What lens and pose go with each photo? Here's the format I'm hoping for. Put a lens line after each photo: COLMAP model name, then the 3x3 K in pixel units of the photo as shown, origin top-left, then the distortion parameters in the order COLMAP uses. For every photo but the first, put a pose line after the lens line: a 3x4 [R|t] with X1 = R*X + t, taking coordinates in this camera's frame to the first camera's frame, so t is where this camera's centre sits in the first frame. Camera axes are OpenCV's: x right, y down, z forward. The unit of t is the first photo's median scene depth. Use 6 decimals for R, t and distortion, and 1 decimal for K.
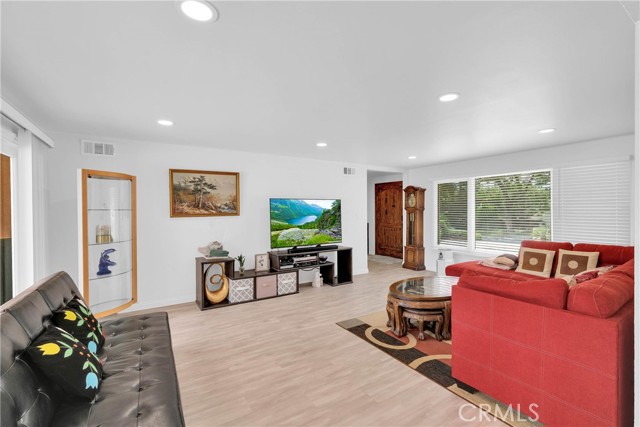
lens RADIAL K [[281.5, 0, 321.5], [0, 281.5, 212.7], [0, 0, 1]] dist [-0.004131, 0.000363]
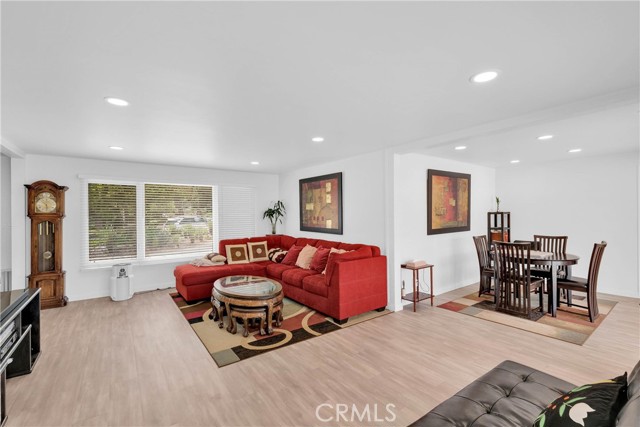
lens RADIAL K [[281.5, 0, 320.8], [0, 281.5, 213.2], [0, 0, 1]] dist [-0.004131, 0.000363]
pose [[-0.068509, 0.010350, 0.997597, -0.609334], [0.017645, 0.999802, -0.009161, -0.005089], [-0.997494, 0.016975, -0.068678, 0.655286]]
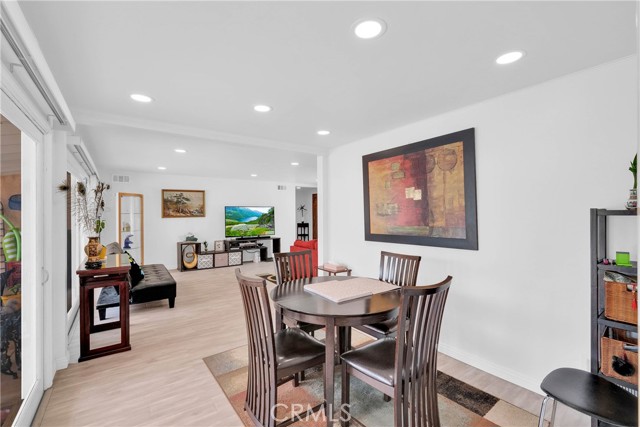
lens RADIAL K [[281.5, 0, 322.8], [0, 281.5, 212.5], [0, 0, 1]] dist [-0.004131, 0.000363]
pose [[0.997705, 0.001071, 0.067709, 0.313490], [-0.000311, 0.999937, -0.011247, 0.002760], [-0.067717, 0.011201, 0.997642, -0.754245]]
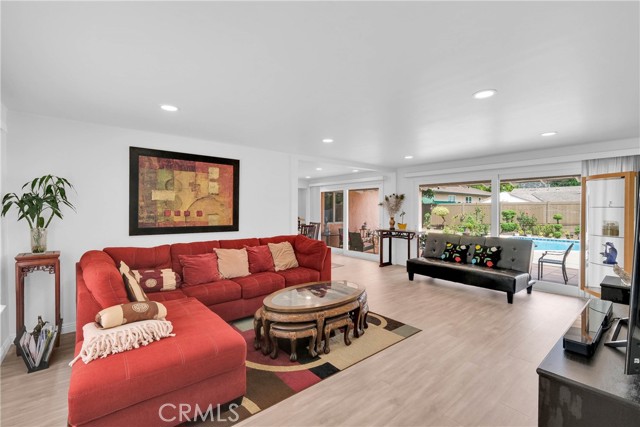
lens RADIAL K [[281.5, 0, 322.0], [0, 281.5, 210.6], [0, 0, 1]] dist [-0.004131, 0.000363]
pose [[-0.991748, 0.006639, -0.128031, 0.418543], [0.004469, 0.999842, 0.017230, -0.016478], [0.128125, 0.016516, -0.991620, 1.586240]]
